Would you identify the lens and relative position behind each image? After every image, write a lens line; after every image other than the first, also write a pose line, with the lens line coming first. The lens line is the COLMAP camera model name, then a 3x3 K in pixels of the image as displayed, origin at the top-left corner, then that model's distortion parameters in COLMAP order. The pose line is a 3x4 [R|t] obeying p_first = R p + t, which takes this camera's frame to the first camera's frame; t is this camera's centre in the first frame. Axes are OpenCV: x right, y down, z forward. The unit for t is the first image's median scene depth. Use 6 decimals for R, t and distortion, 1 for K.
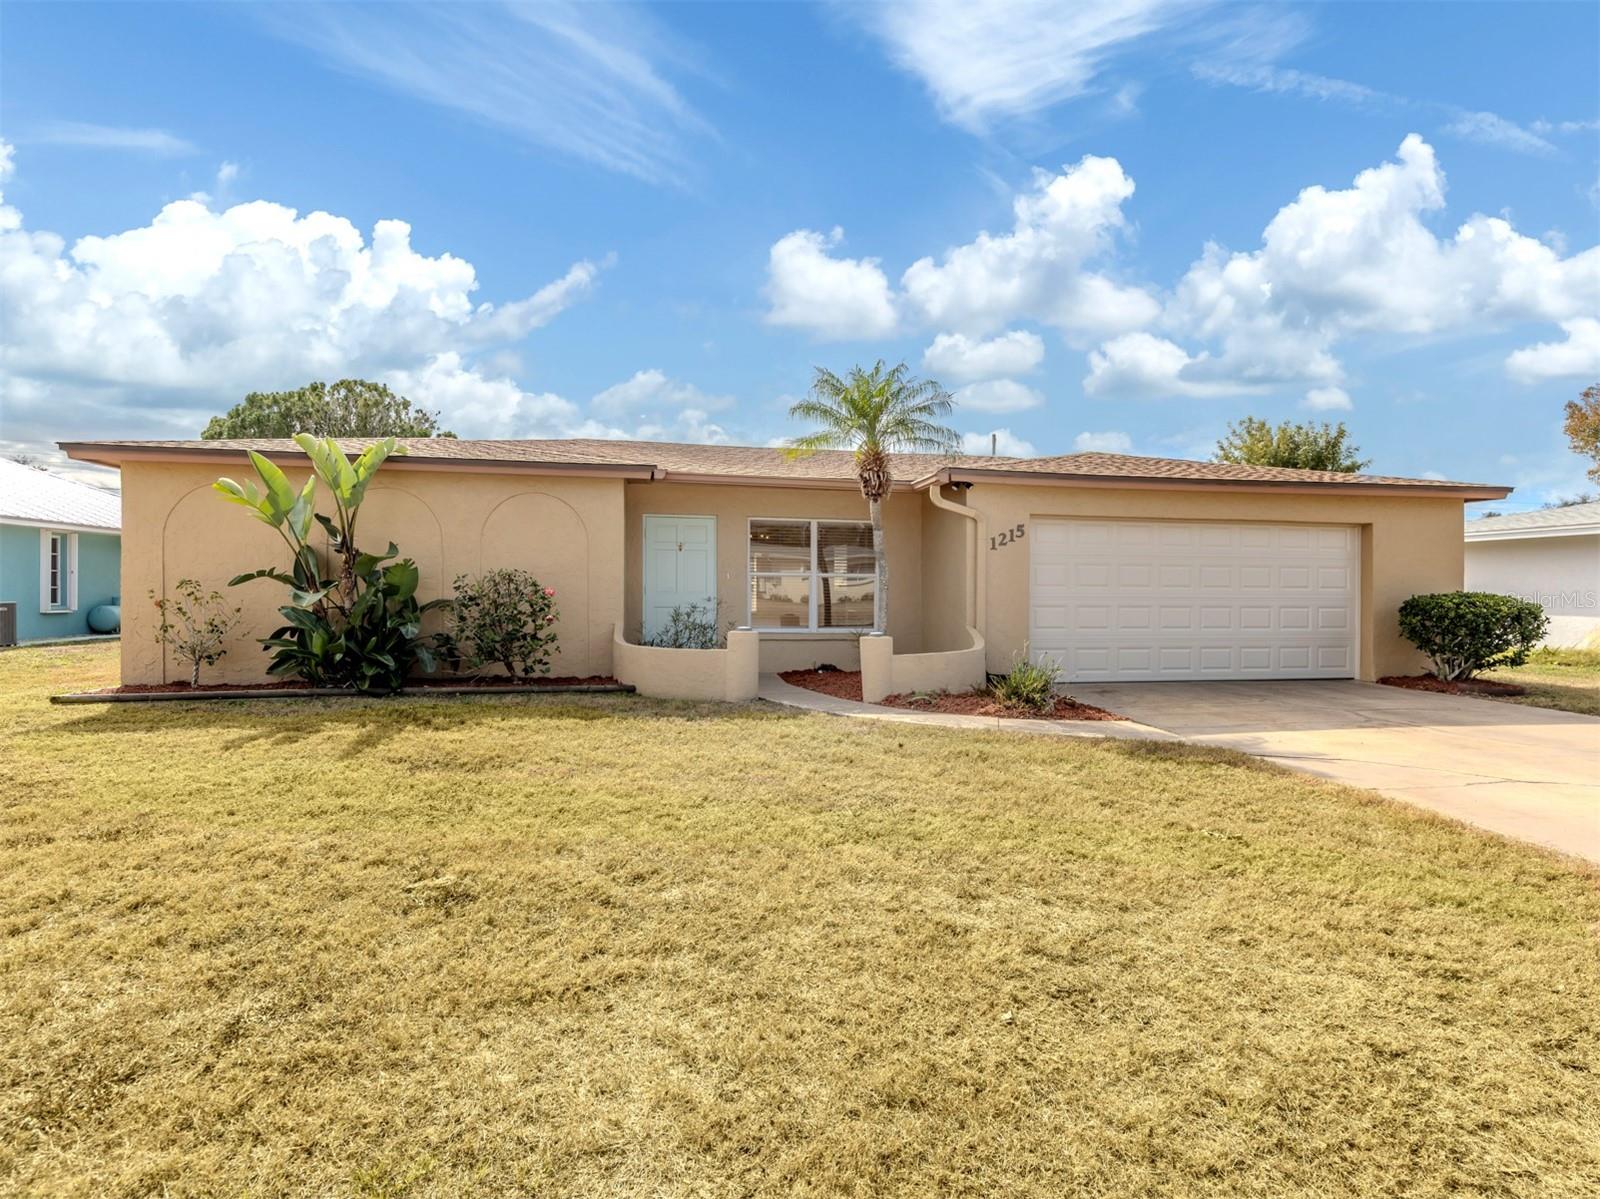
lens RADIAL K [[723.6, 0, 828.3], [0, 723.6, 688.0], [0, 0, 1]] dist [0.002976, 0.000533]
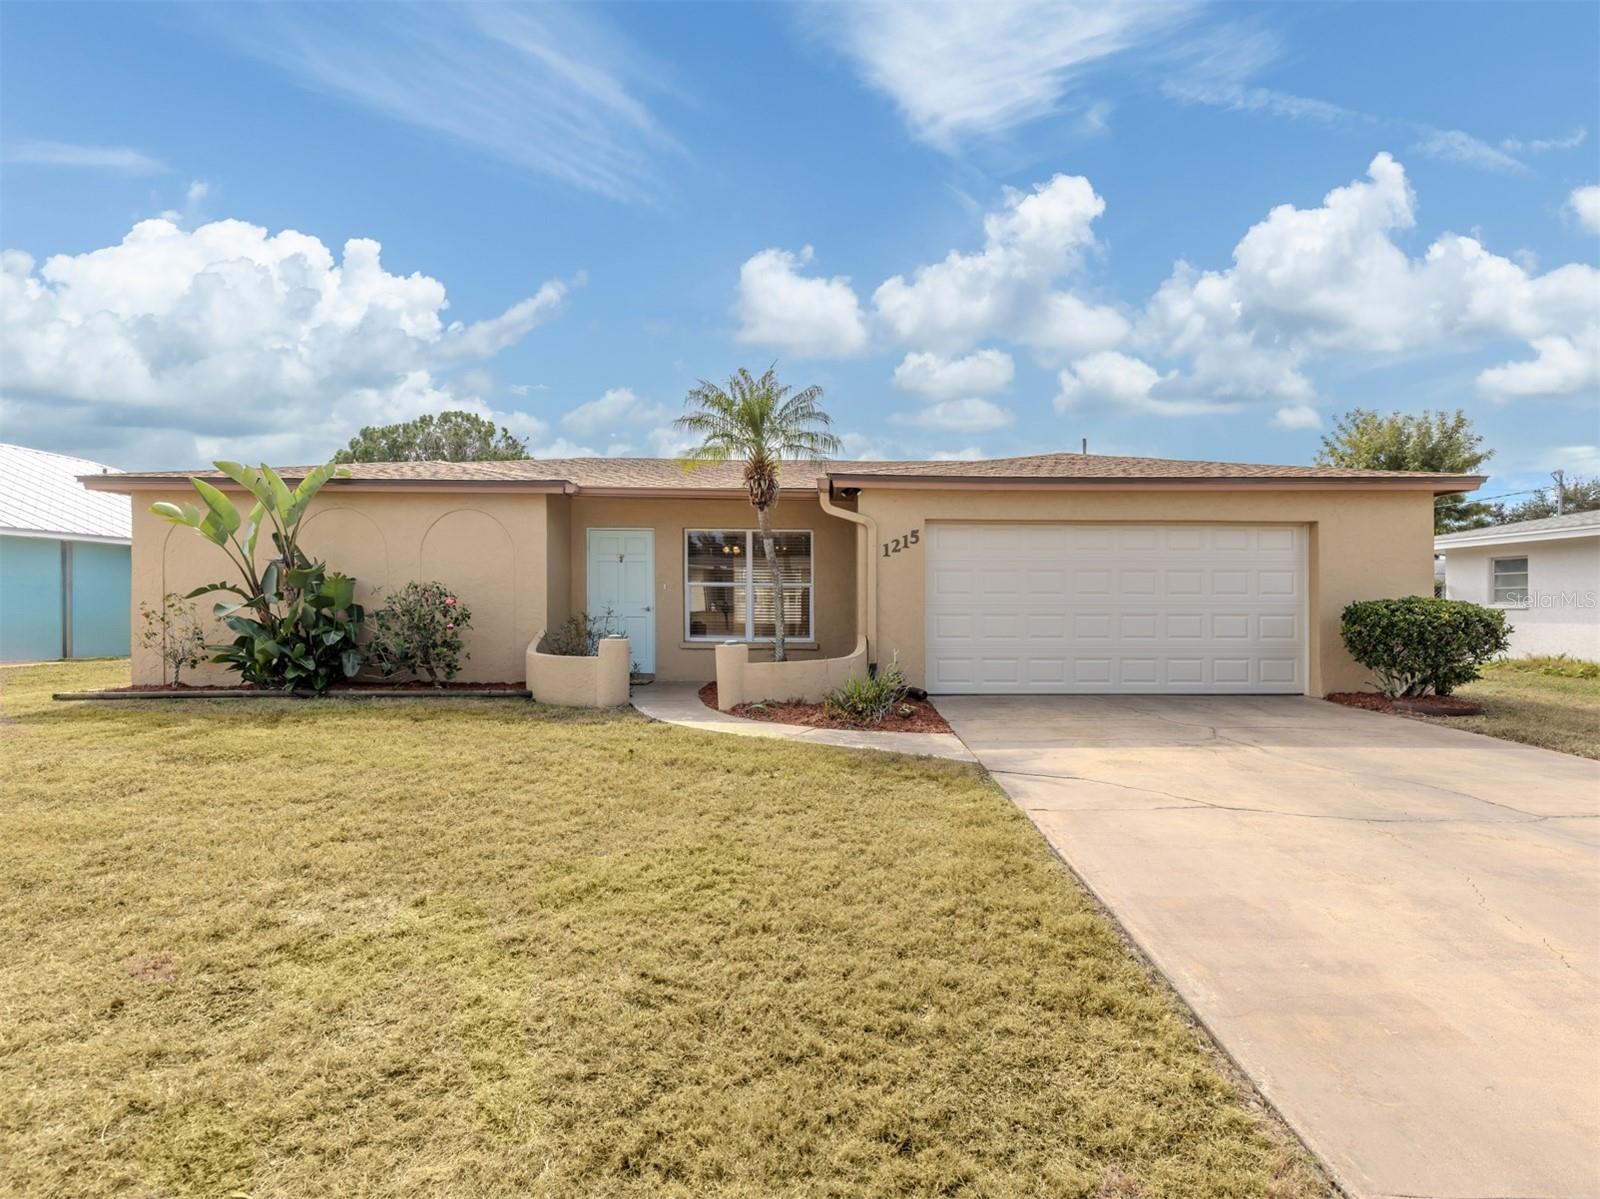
lens RADIAL K [[723.6, 0, 832.5], [0, 723.6, 693.1], [0, 0, 1]] dist [0.002976, 0.000533]
pose [[0.989047, 0.013434, -0.146988, 0.303234], [-0.014849, 0.999853, -0.008535, 0.001854], [0.146852, 0.010624, 0.989101, 0.029680]]
